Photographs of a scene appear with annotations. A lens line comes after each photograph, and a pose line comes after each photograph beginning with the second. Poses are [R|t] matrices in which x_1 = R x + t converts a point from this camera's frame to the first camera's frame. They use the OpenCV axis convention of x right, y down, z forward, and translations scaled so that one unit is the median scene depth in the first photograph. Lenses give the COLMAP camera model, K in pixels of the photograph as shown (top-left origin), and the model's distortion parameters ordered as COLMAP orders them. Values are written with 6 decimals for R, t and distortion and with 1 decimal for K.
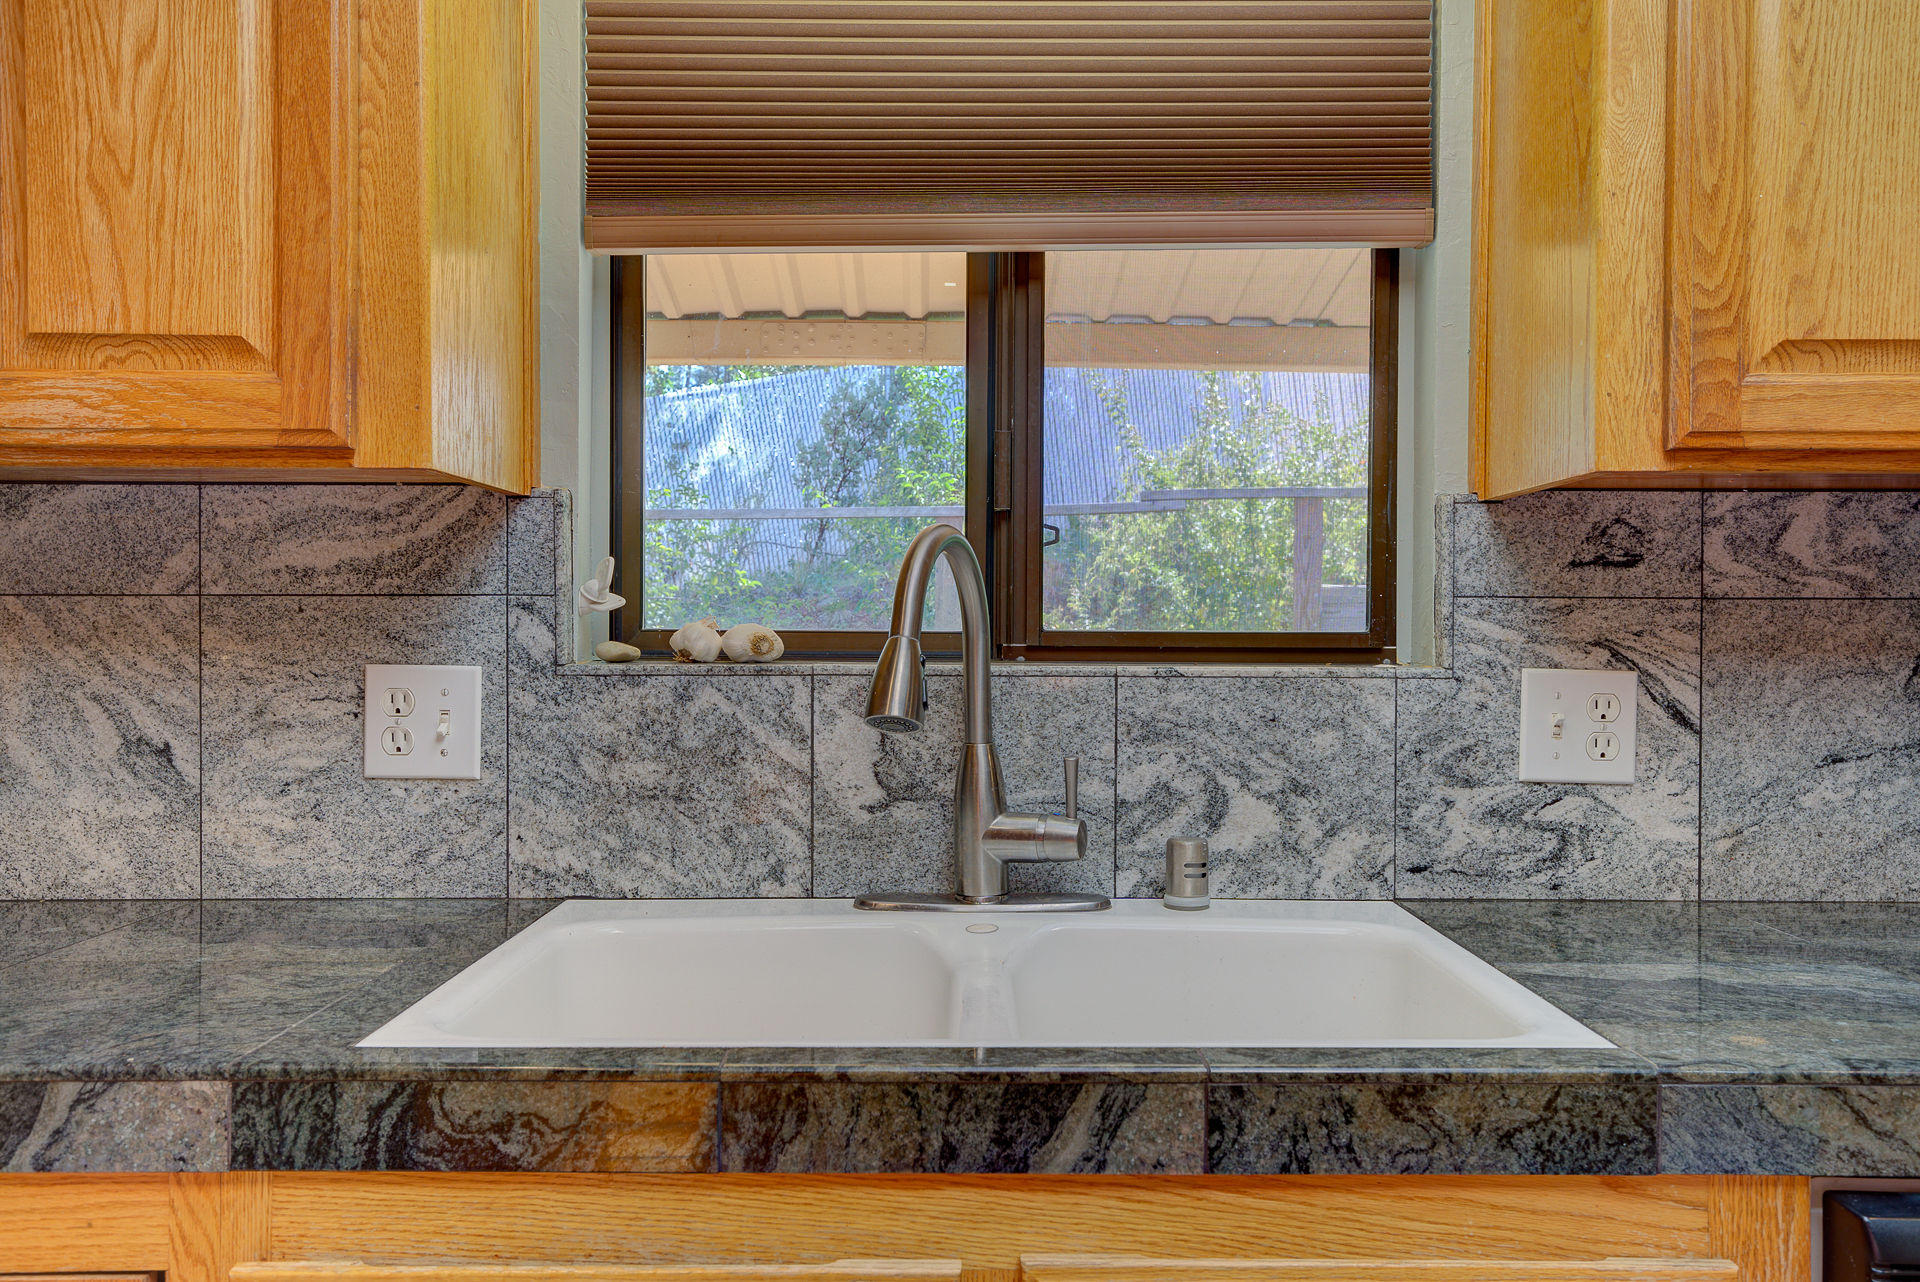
lens RADIAL K [[1588.2, 0, 965.8], [0, 1588.2, 648.3], [0, 0, 1]] dist [0.019063, 0.010652]
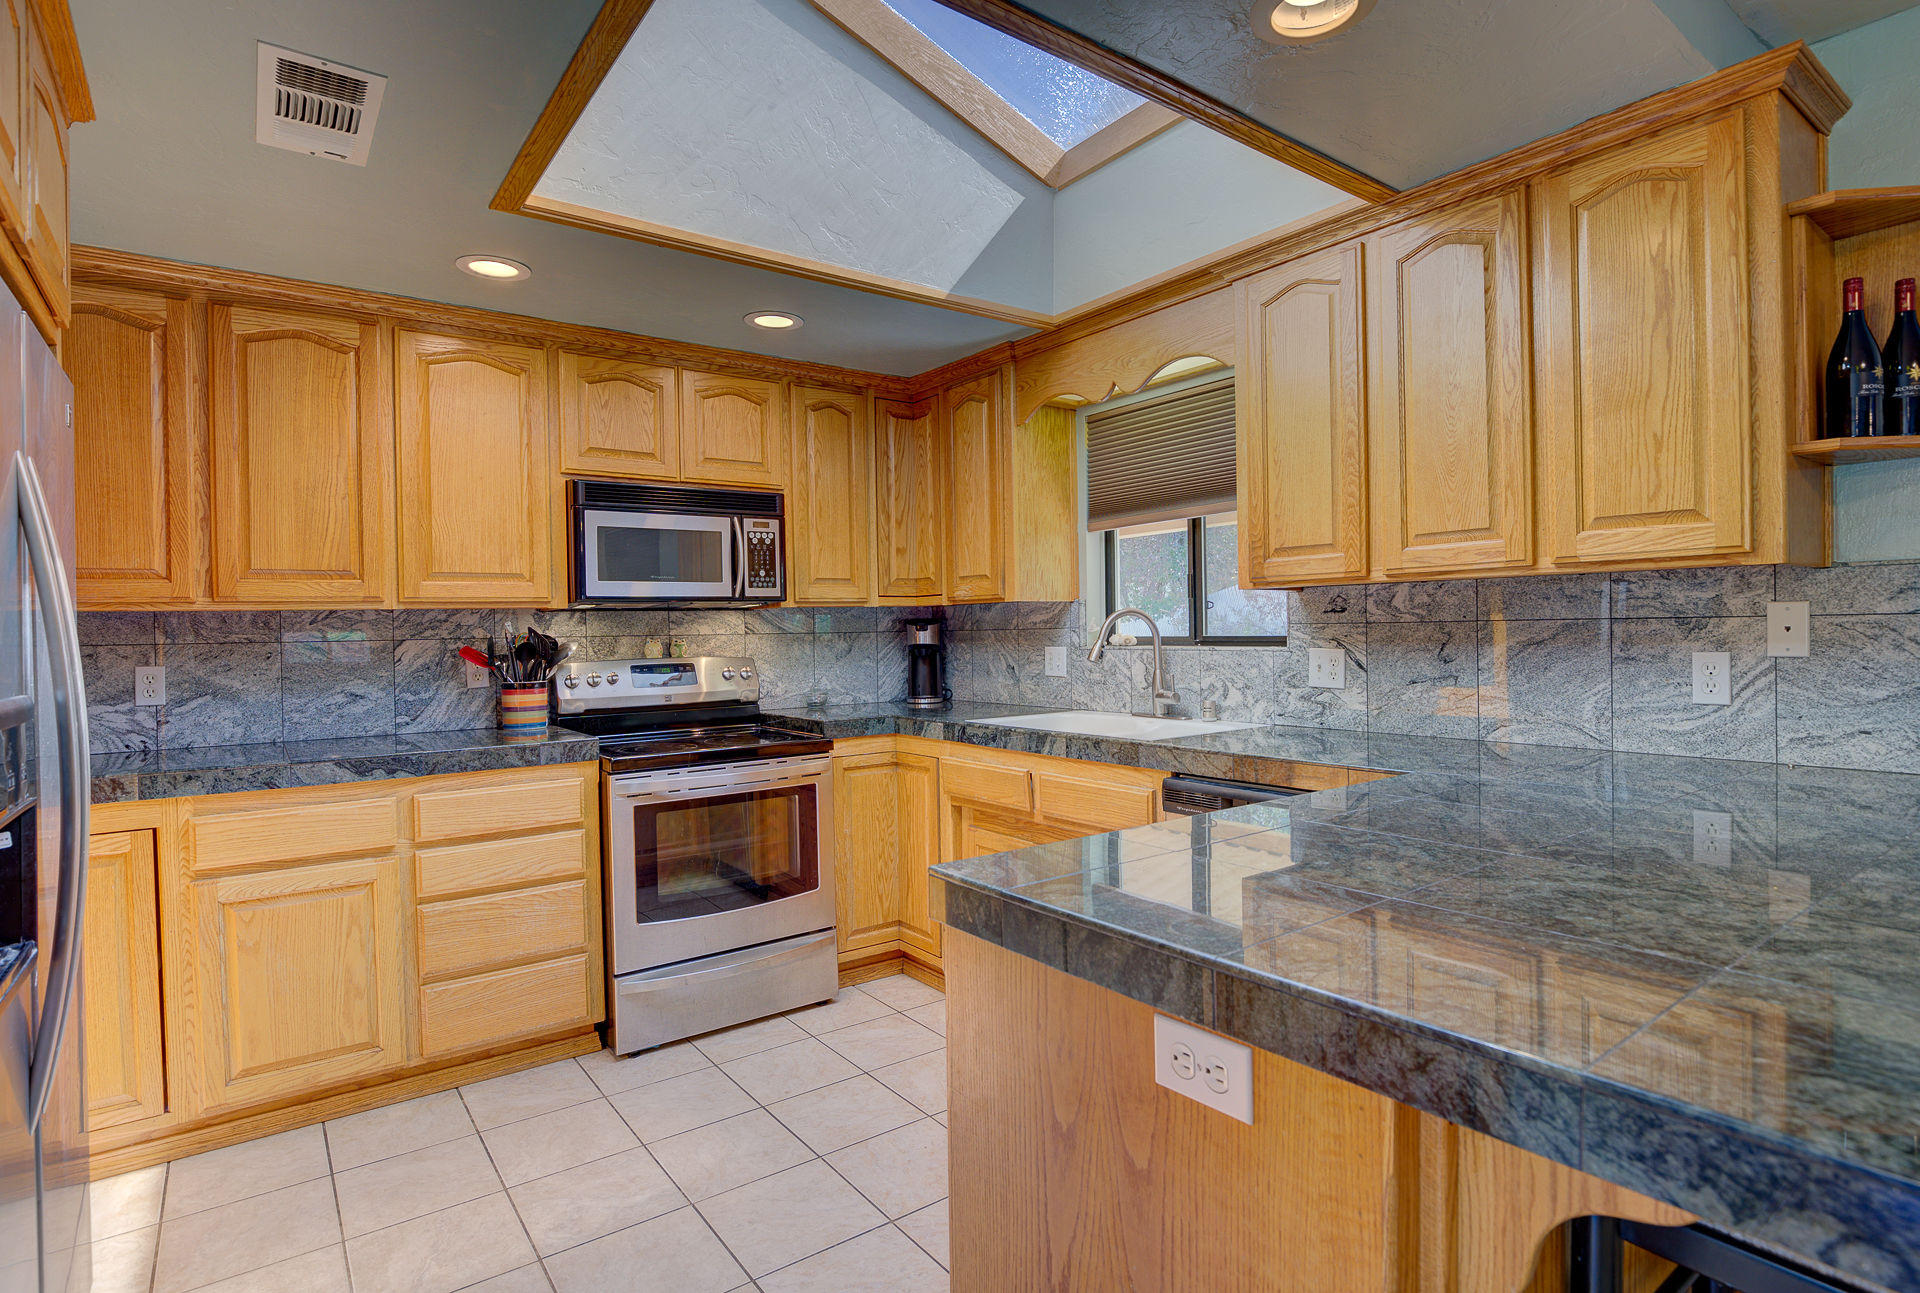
lens RADIAL K [[966.2, 0, 945.5], [0, 966.2, 641.1], [0, 0, 1]] dist [-0.026396, 0.002026]
pose [[0.585060, -0.004497, -0.810978, 1.388803], [0.008314, 0.999965, 0.000453, -0.006560], [0.810947, -0.007007, 0.585077, -0.573863]]
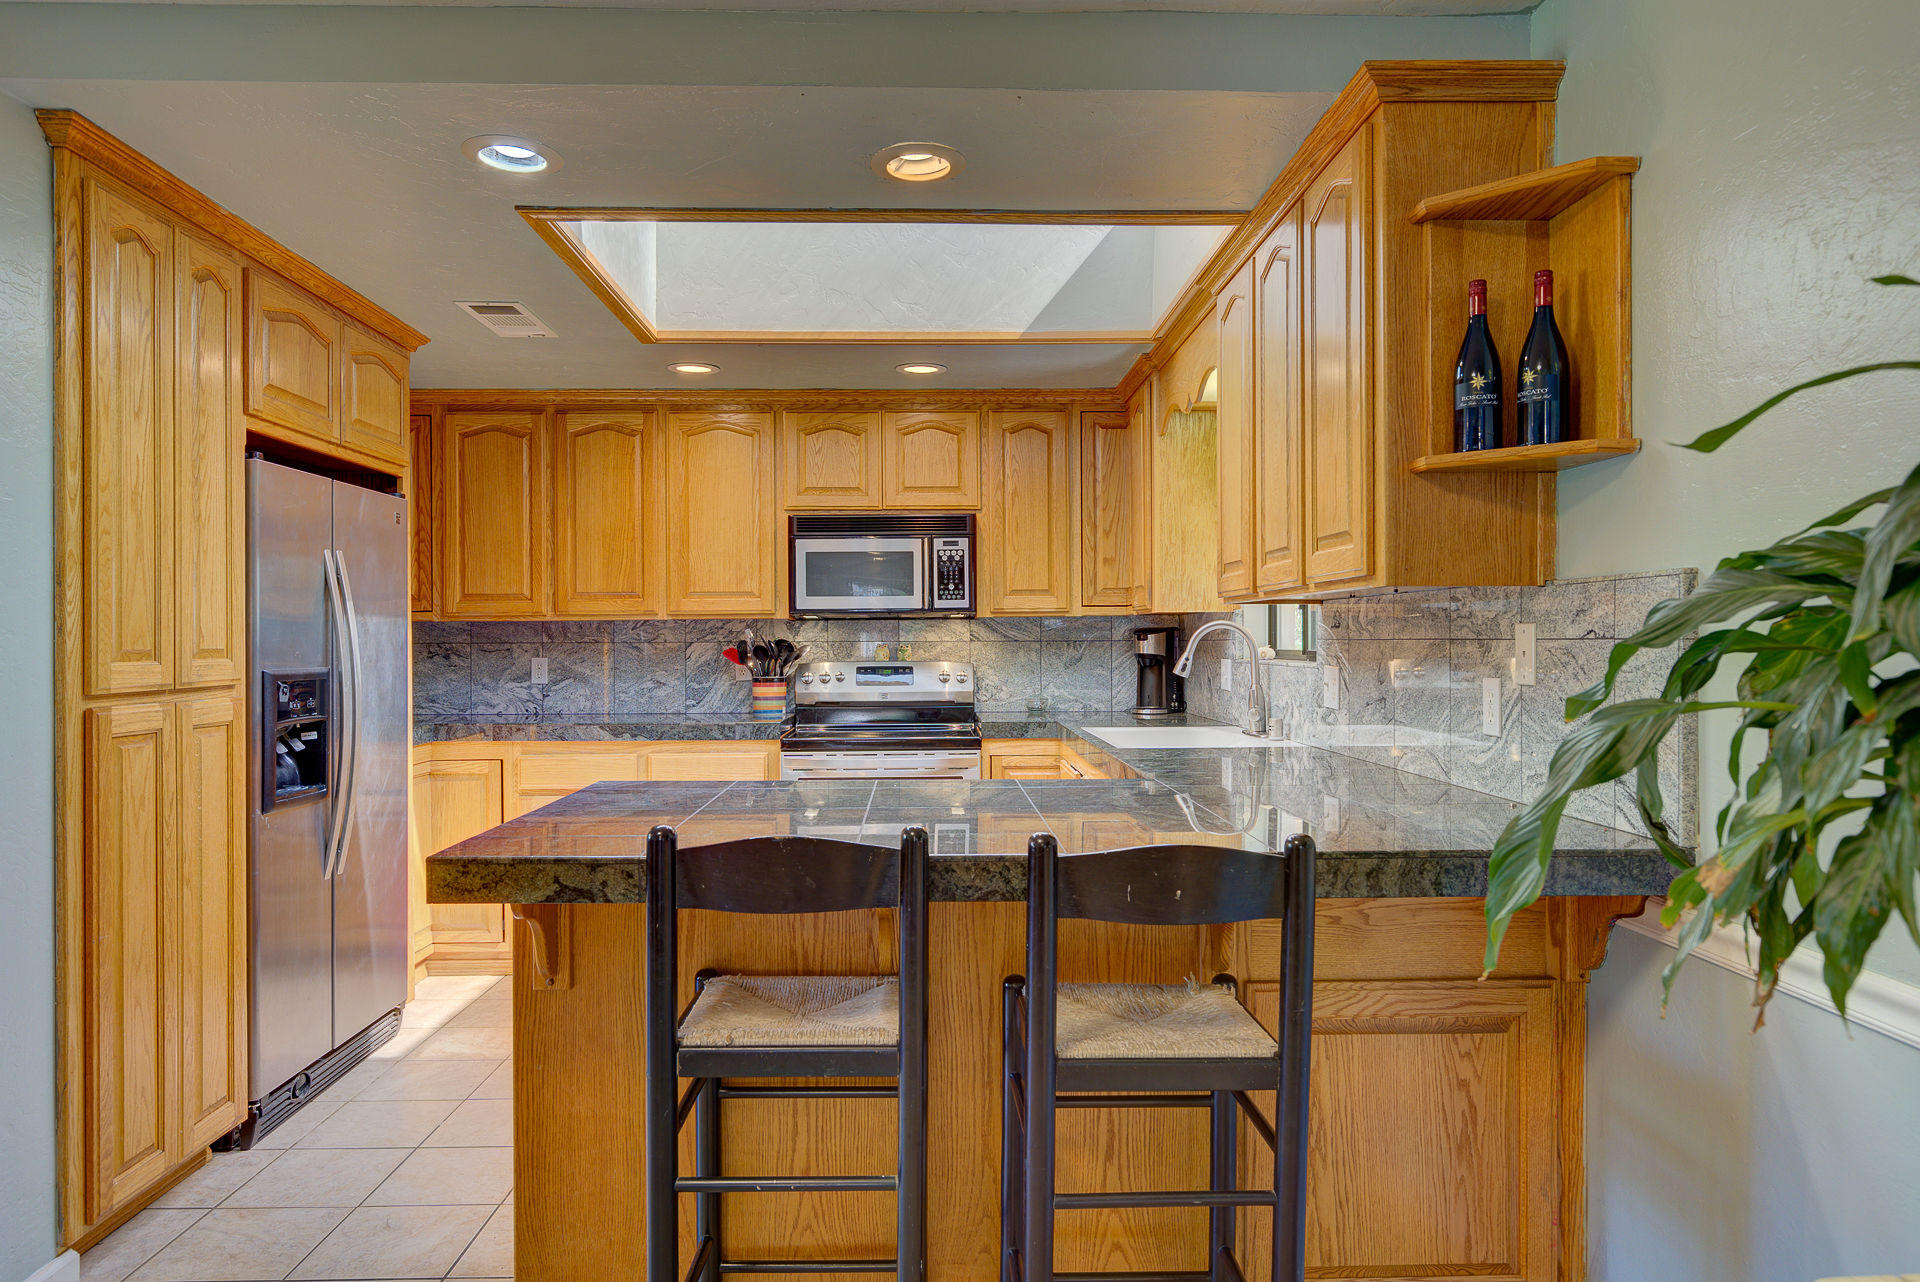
lens RADIAL K [[1193.1, 0, 948.7], [0, 1193.1, 650.7], [0, 0, 1]] dist [-0.008039, 0.003418]
pose [[0.015809, 0.004914, -0.999863, 2.386488], [-0.009257, 0.999946, 0.004768, -0.016321], [0.999832, 0.009181, 0.015854, 0.319429]]
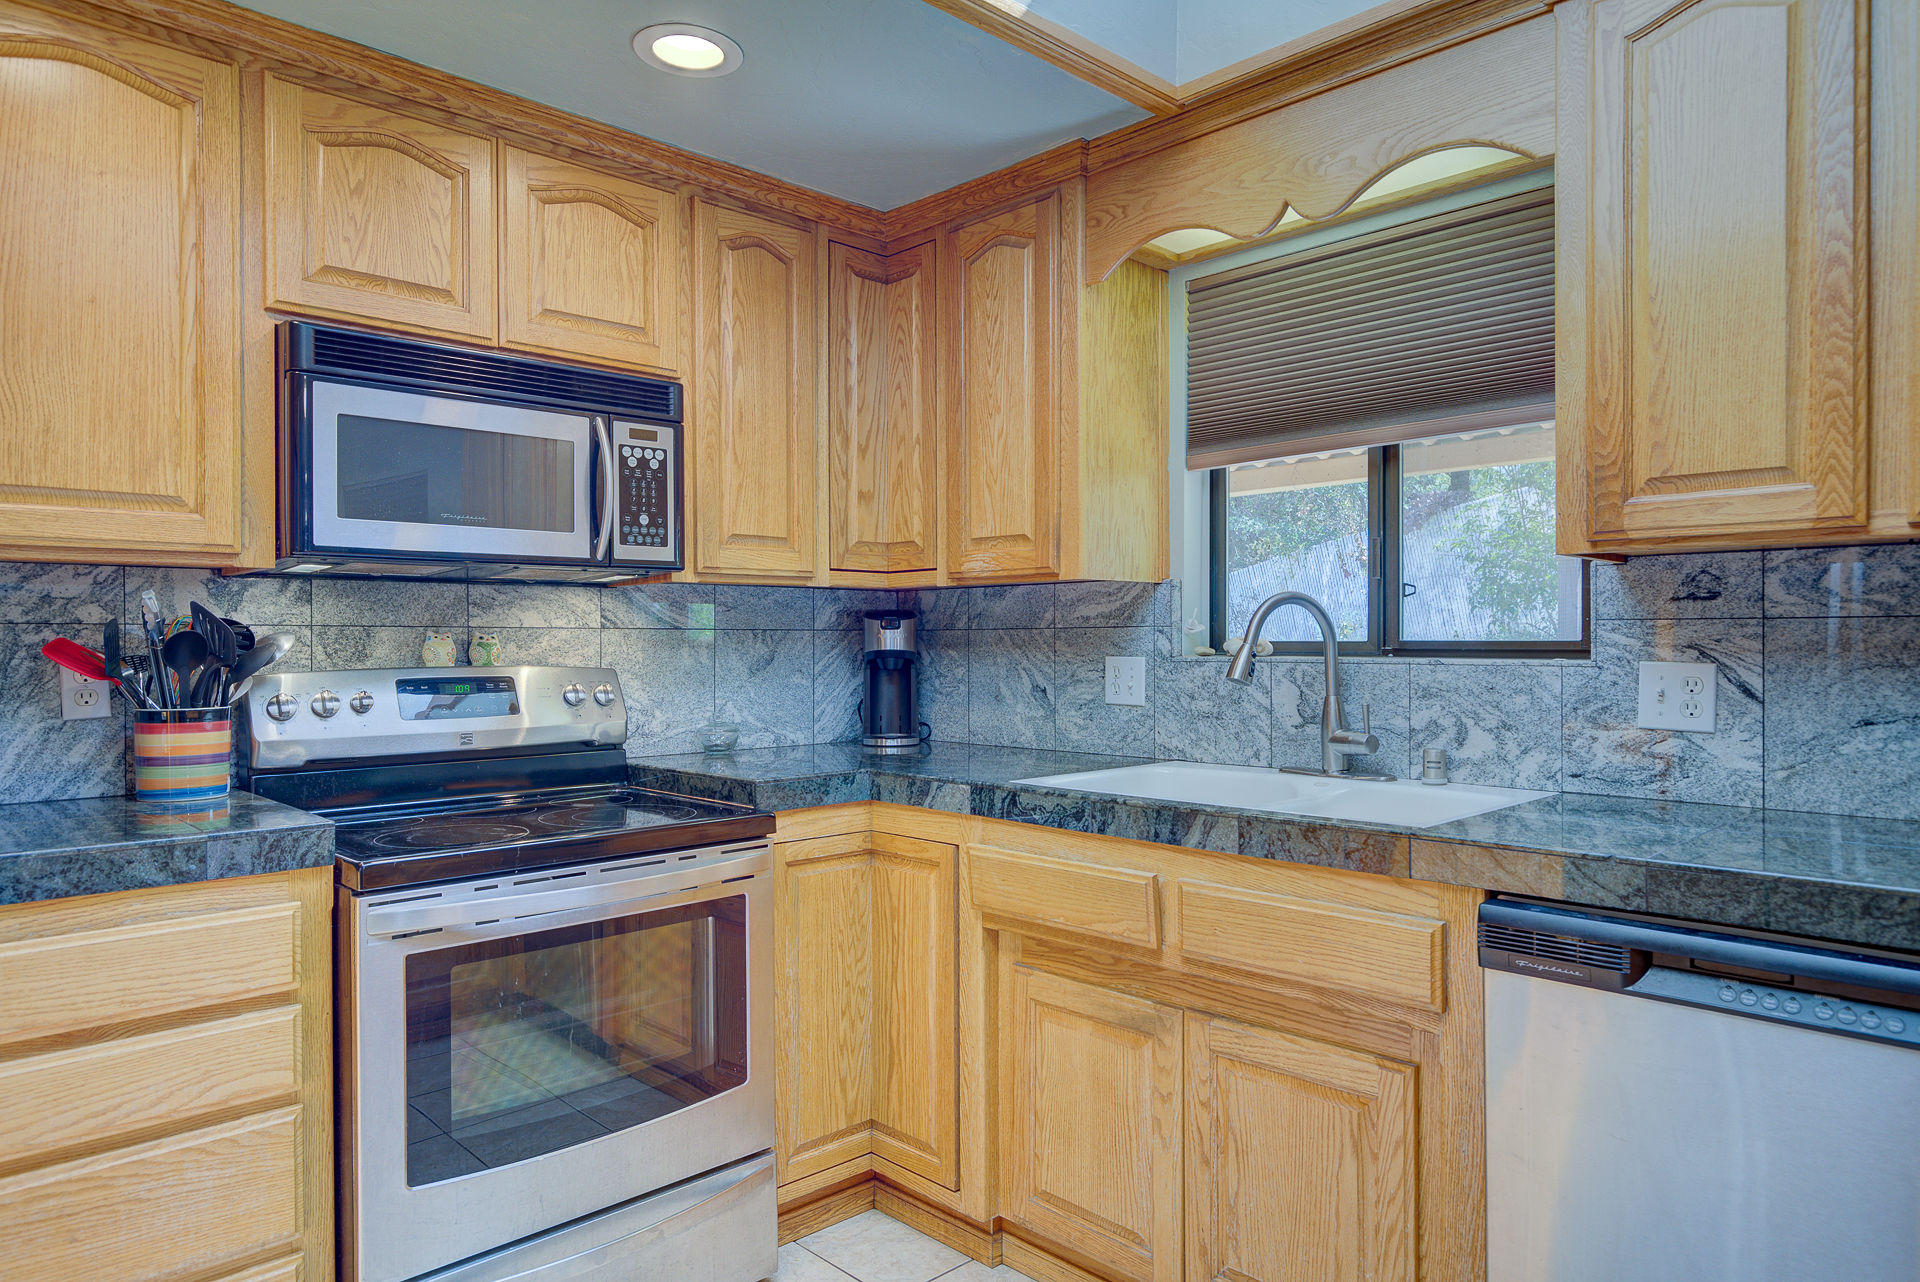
lens RADIAL K [[1193.1, 0, 955.4], [0, 1193.1, 645.2], [0, 0, 1]] dist [-0.008039, 0.003418]
pose [[0.692455, -0.002633, -0.721456, 0.758374], [-0.005386, 0.999947, -0.008819, 0.010440], [0.721441, 0.009993, 0.692404, -0.402697]]
